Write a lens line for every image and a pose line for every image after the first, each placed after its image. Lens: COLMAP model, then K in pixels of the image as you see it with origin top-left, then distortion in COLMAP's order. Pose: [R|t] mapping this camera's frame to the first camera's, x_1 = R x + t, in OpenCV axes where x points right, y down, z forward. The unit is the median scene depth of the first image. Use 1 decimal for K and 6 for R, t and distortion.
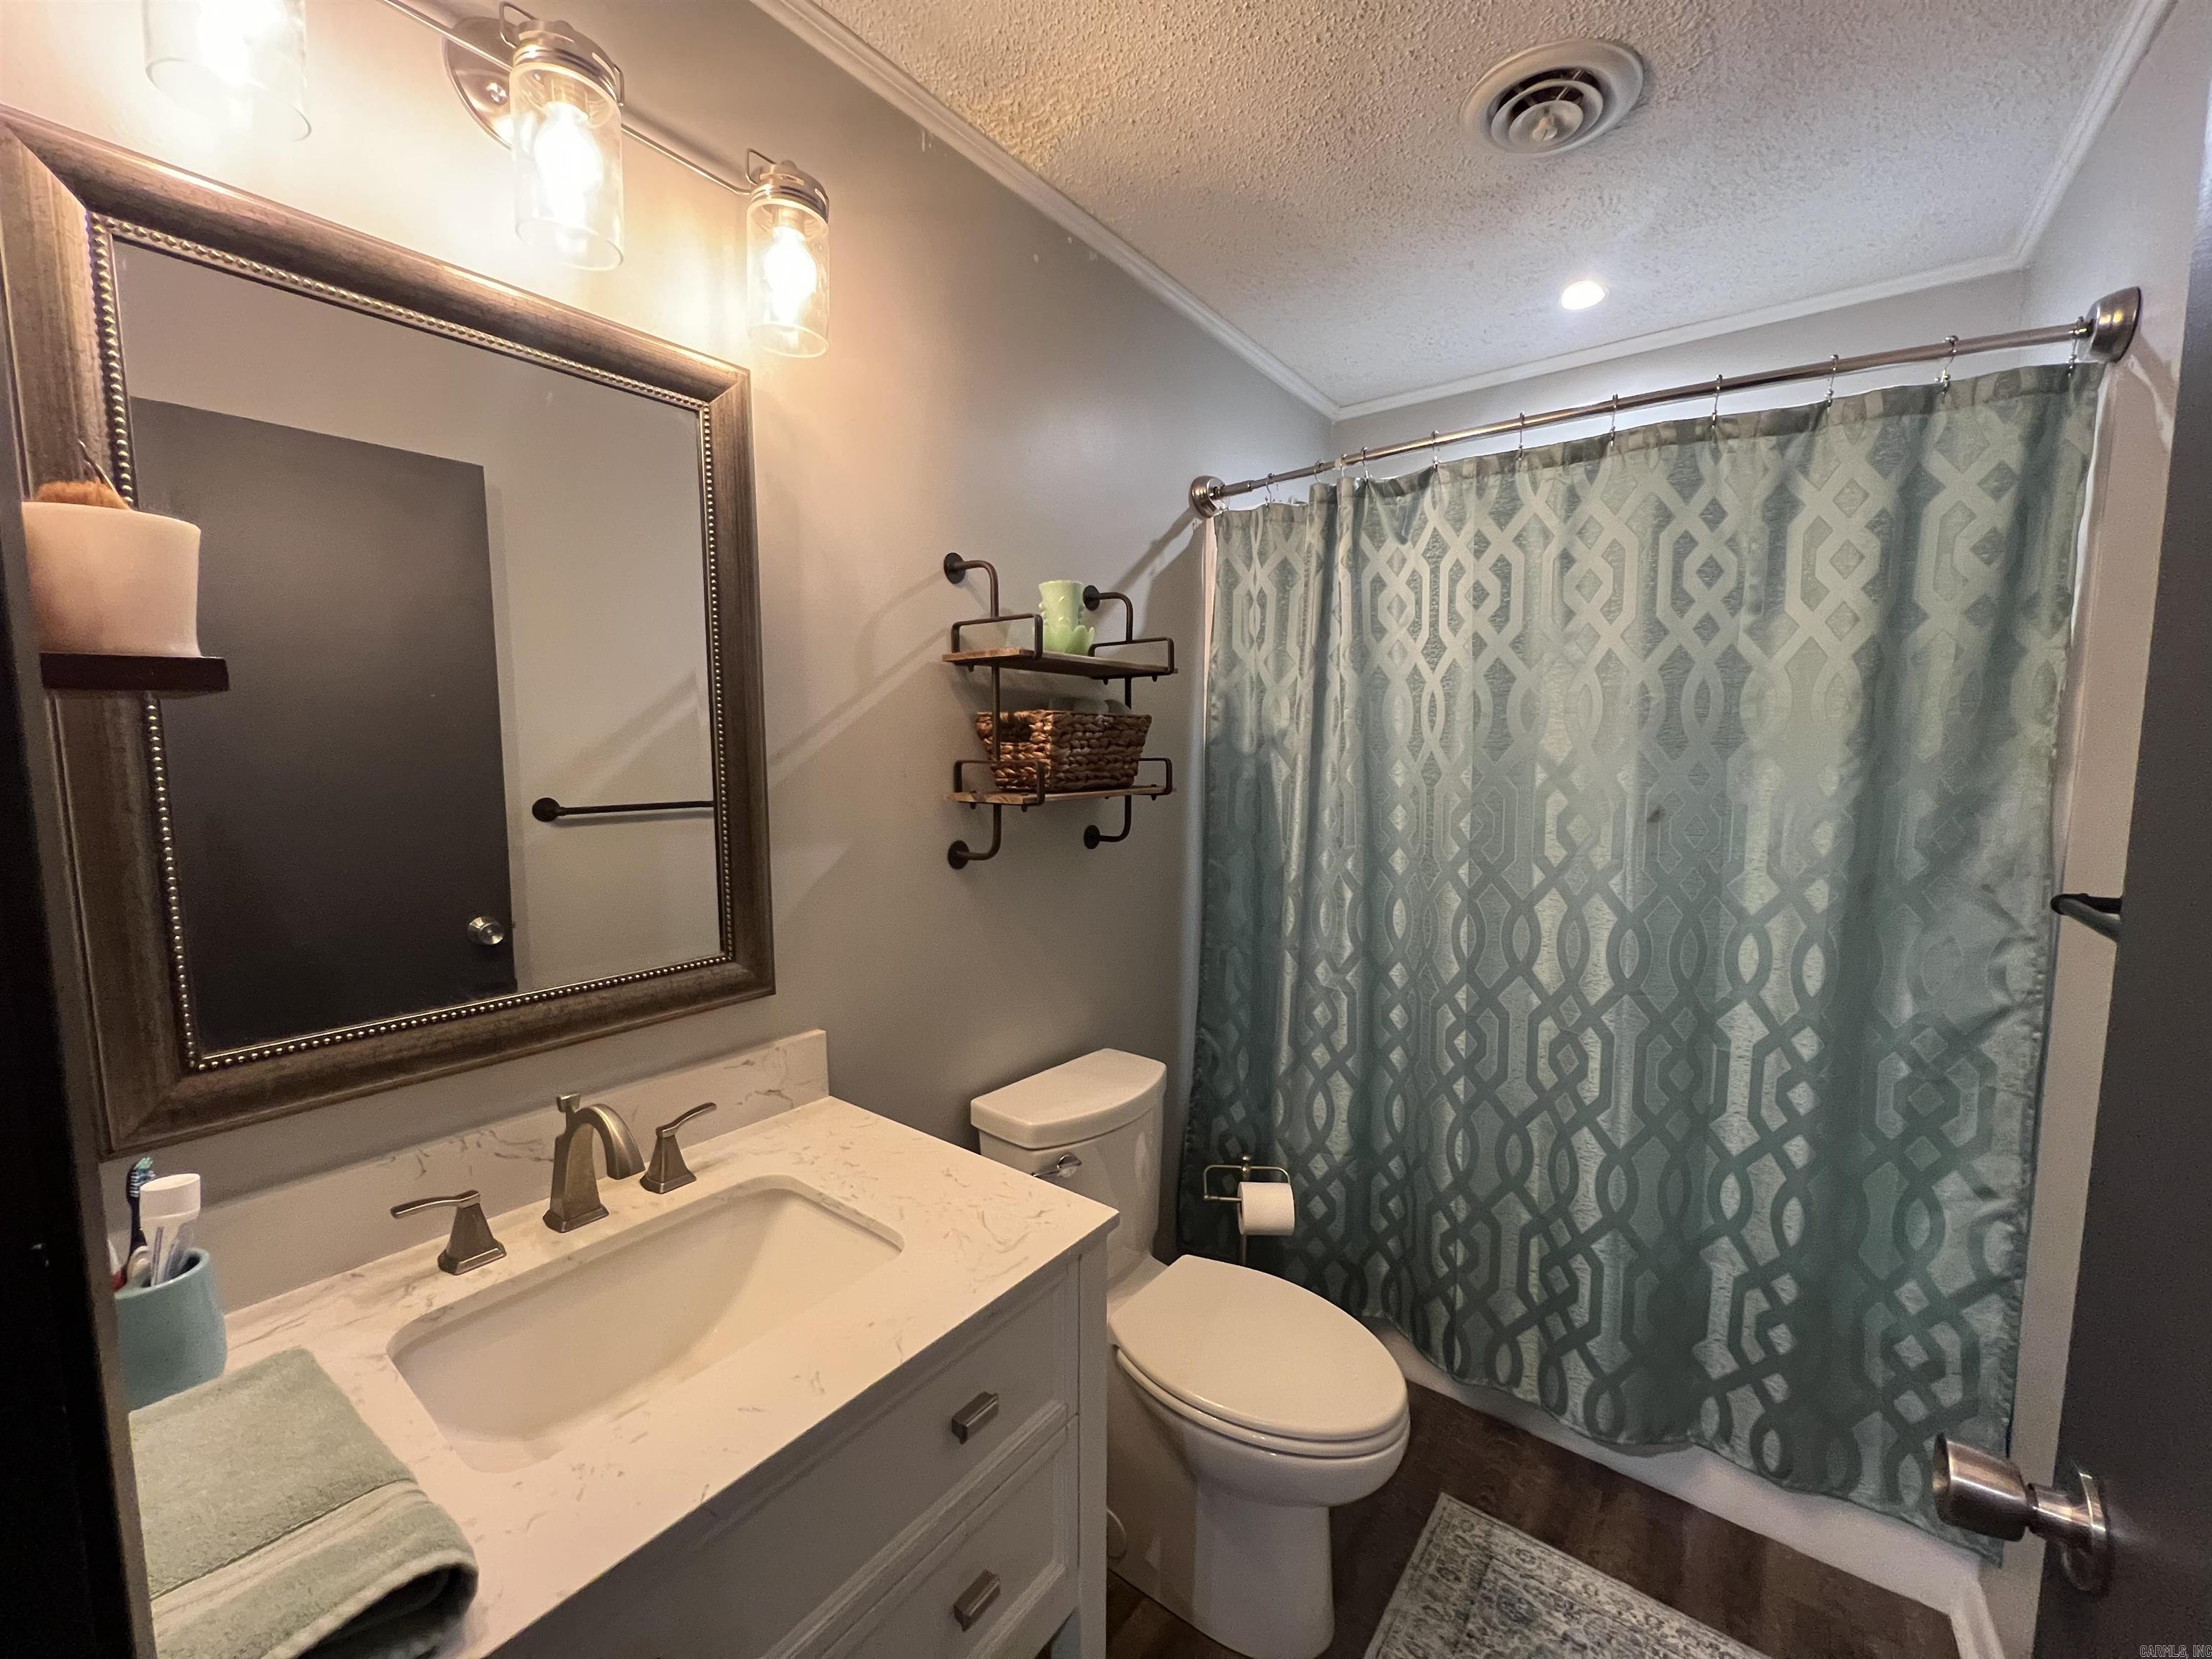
lens RADIAL K [[885.6, 0, 1109.2], [0, 885.6, 831.7], [0, 0, 1]] dist [-0.002344, 0.000488]
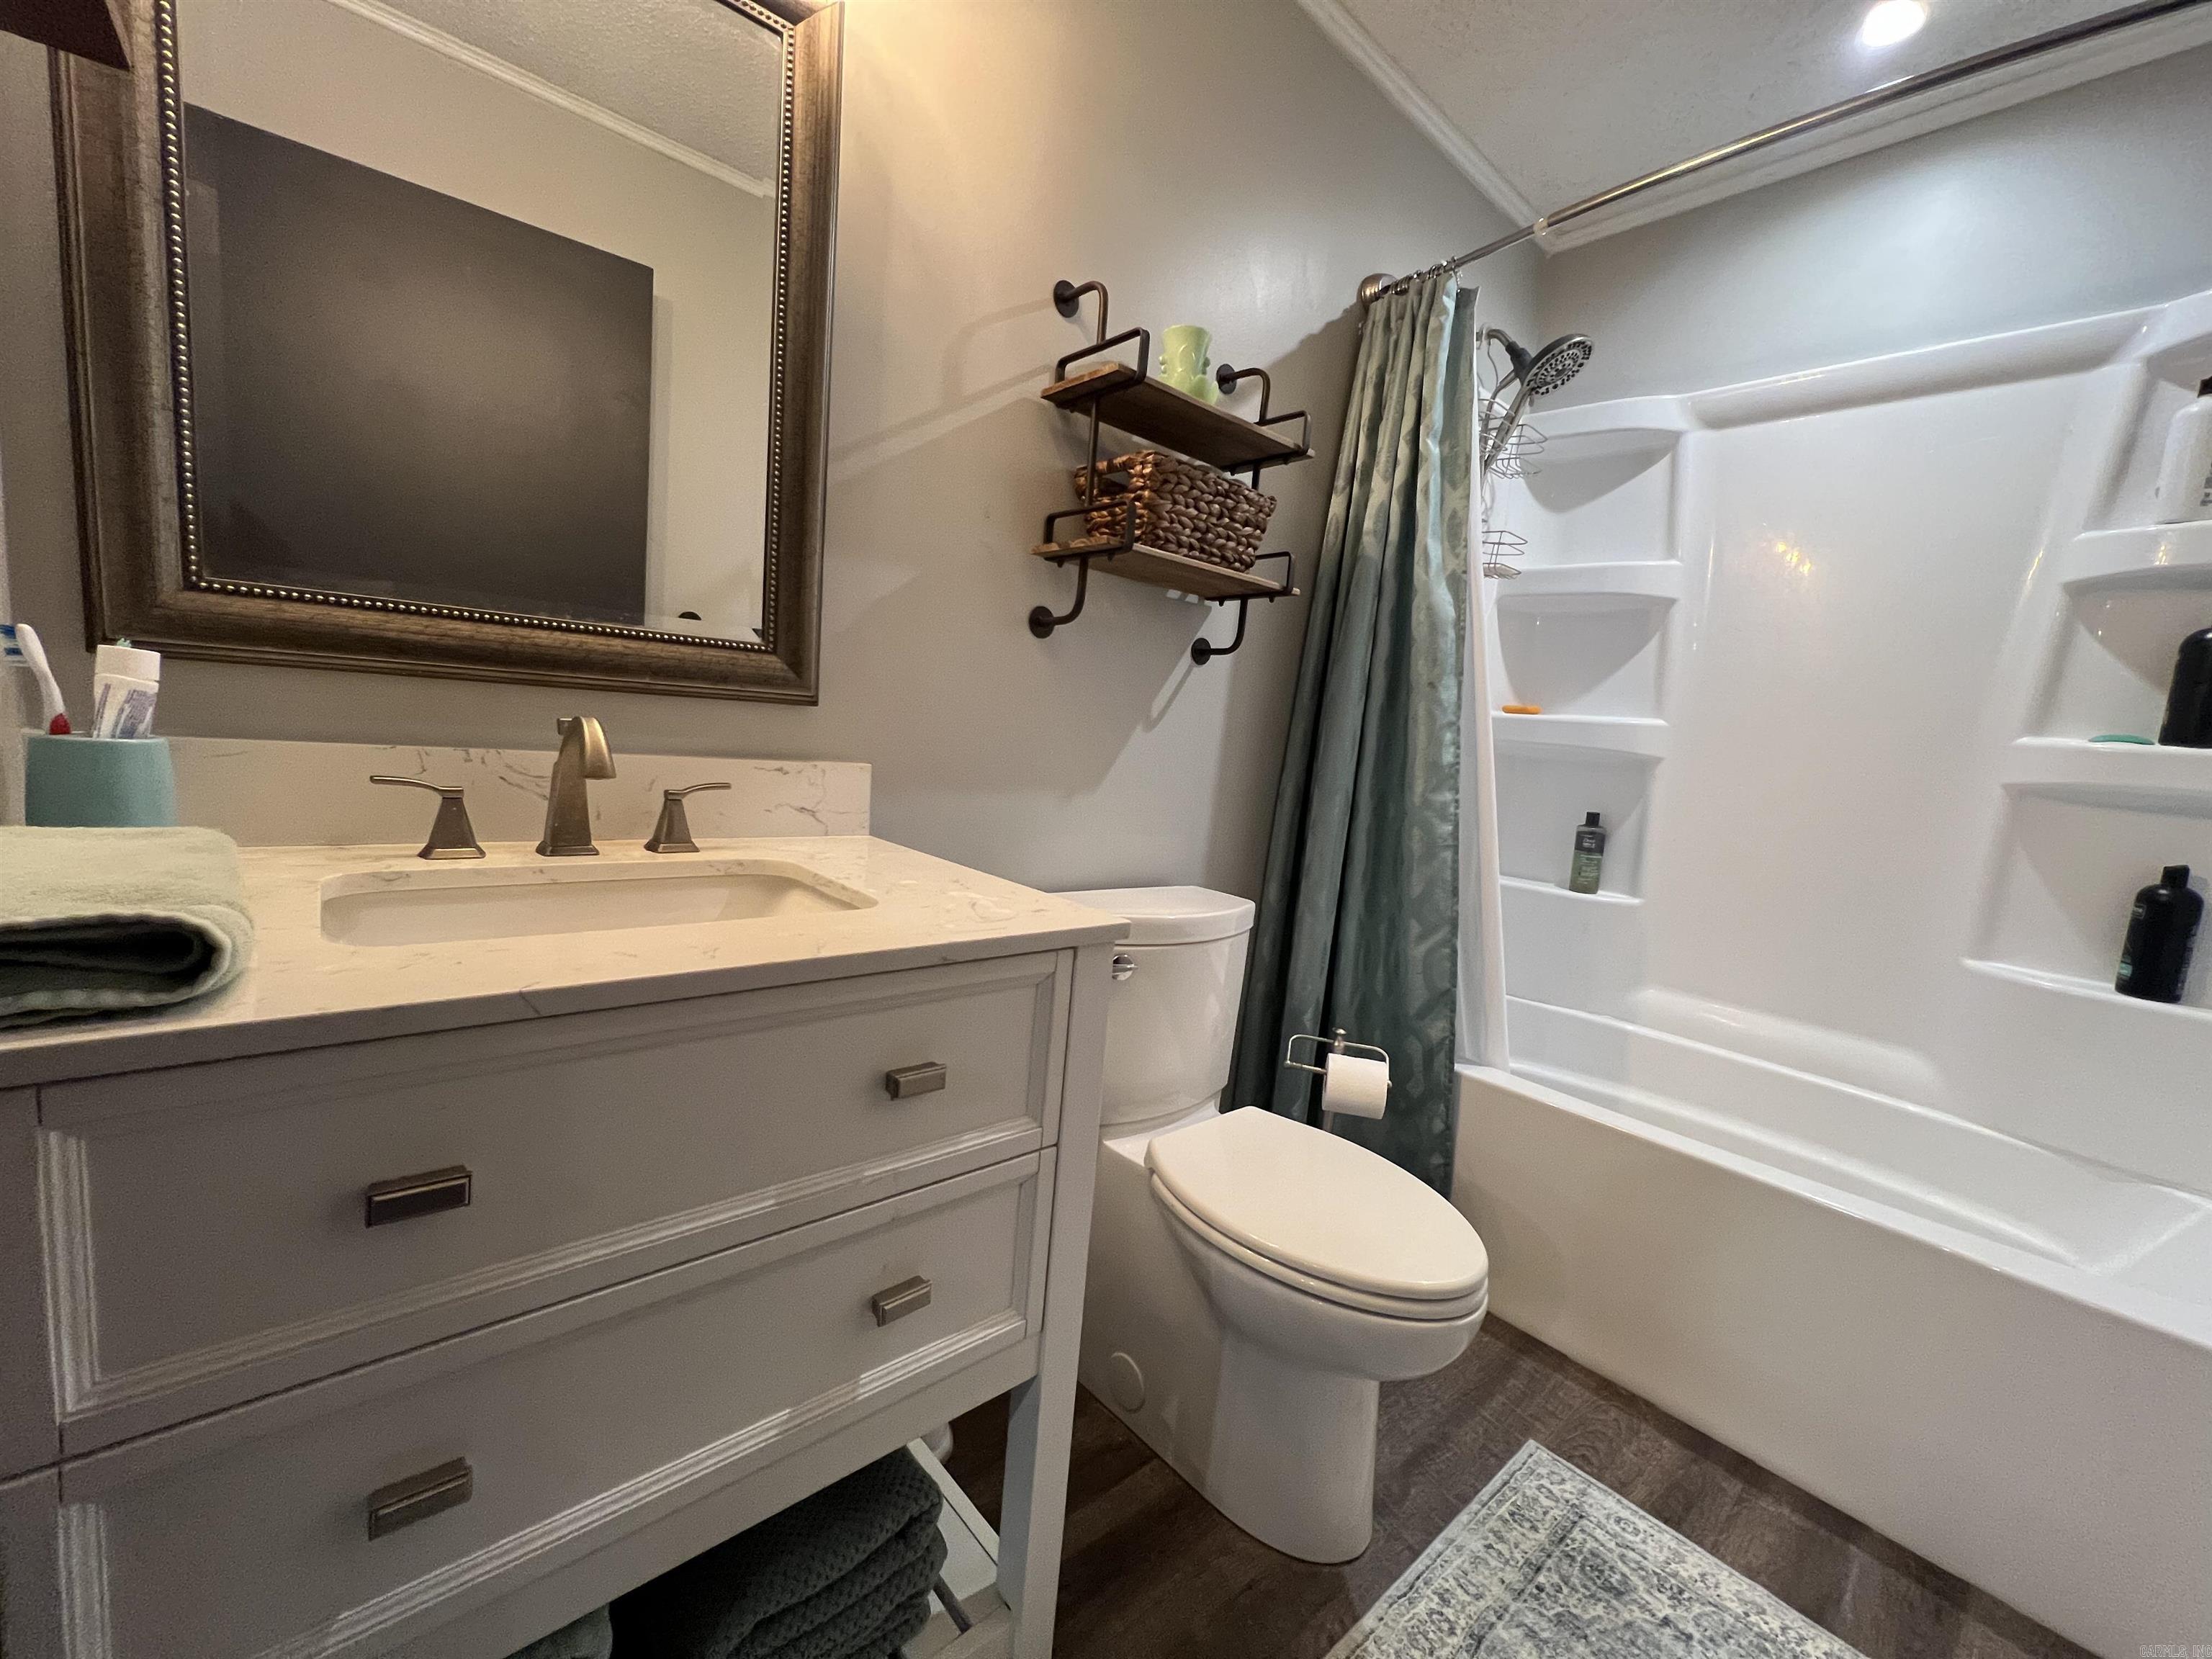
lens RADIAL K [[885.6, 0, 1109.2], [0, 885.6, 831.7], [0, 0, 1]] dist [-0.002344, 0.000488]
pose [[0.976925, 0.102849, -0.187190, 0.095568], [-0.100372, 0.994691, 0.022691, 0.223428], [0.188530, -0.003379, 0.982062, 0.117364]]
